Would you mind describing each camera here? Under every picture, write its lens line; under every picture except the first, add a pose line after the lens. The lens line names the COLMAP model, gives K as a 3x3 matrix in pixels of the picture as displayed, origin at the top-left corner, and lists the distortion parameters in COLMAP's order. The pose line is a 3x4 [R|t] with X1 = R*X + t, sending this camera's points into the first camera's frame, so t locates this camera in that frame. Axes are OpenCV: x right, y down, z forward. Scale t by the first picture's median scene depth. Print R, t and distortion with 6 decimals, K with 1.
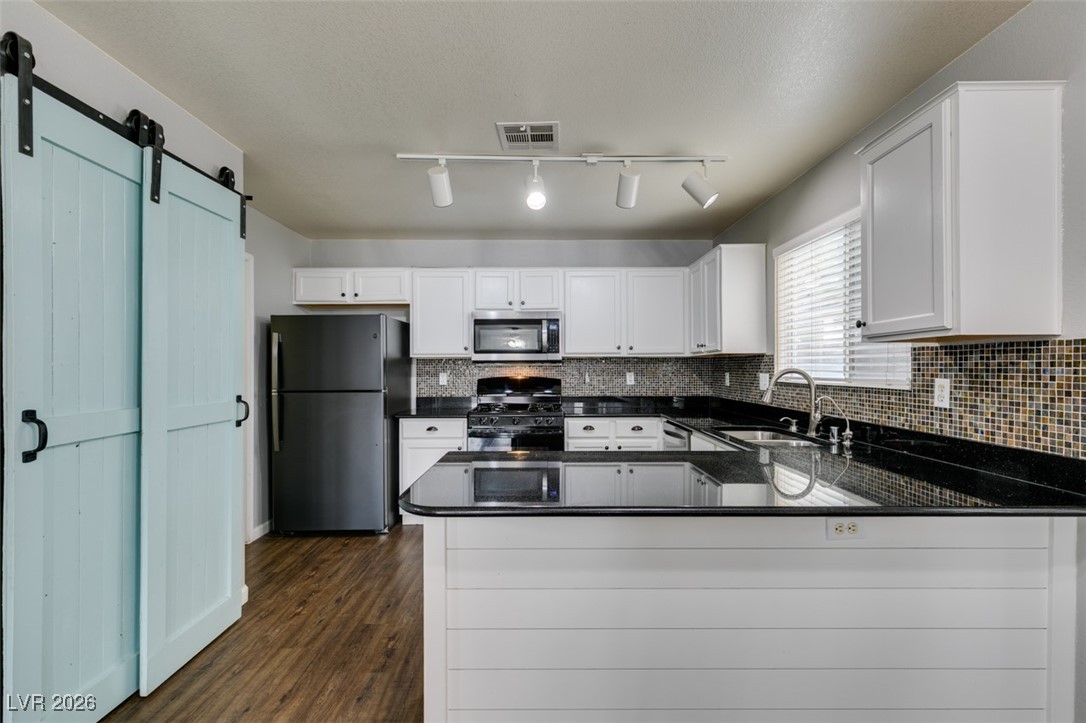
lens RADIAL K [[479.3, 0, 537.8], [0, 479.3, 363.9], [0, 0, 1]] dist [0.002072, 0.000120]
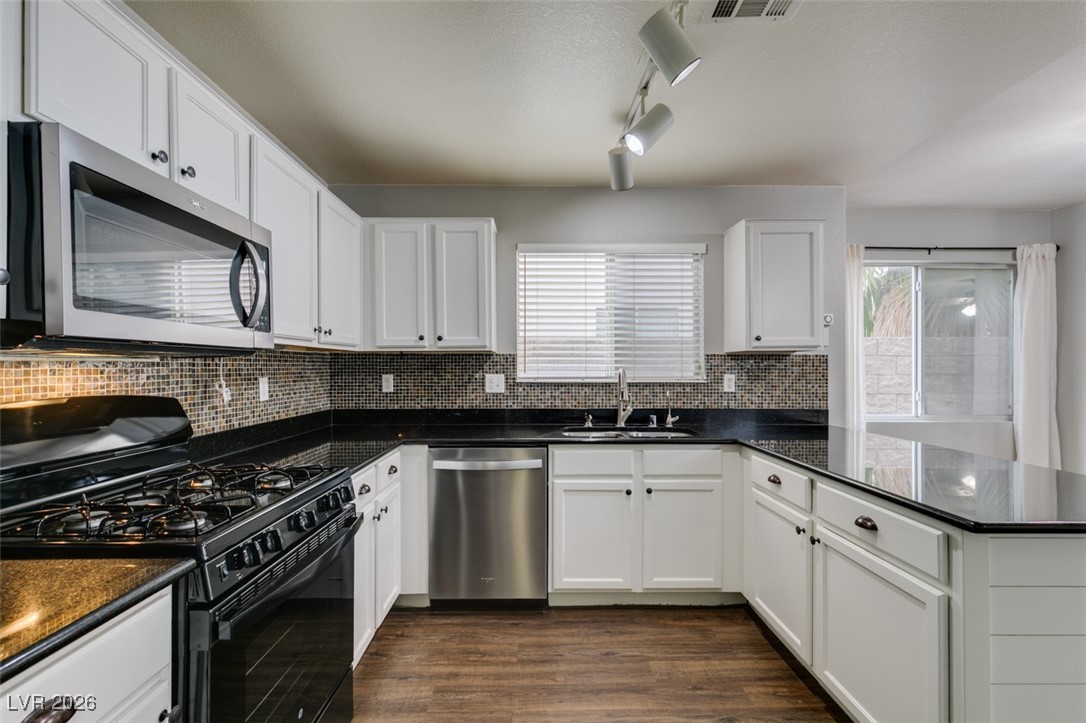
lens RADIAL K [[479.3, 0, 539.4], [0, 479.3, 368.0], [0, 0, 1]] dist [0.002072, 0.000120]
pose [[0.015849, -0.003018, 0.999870, -0.713596], [-0.006860, 0.999972, 0.003127, 0.007087], [-0.999851, -0.006908, 0.015828, 1.425024]]
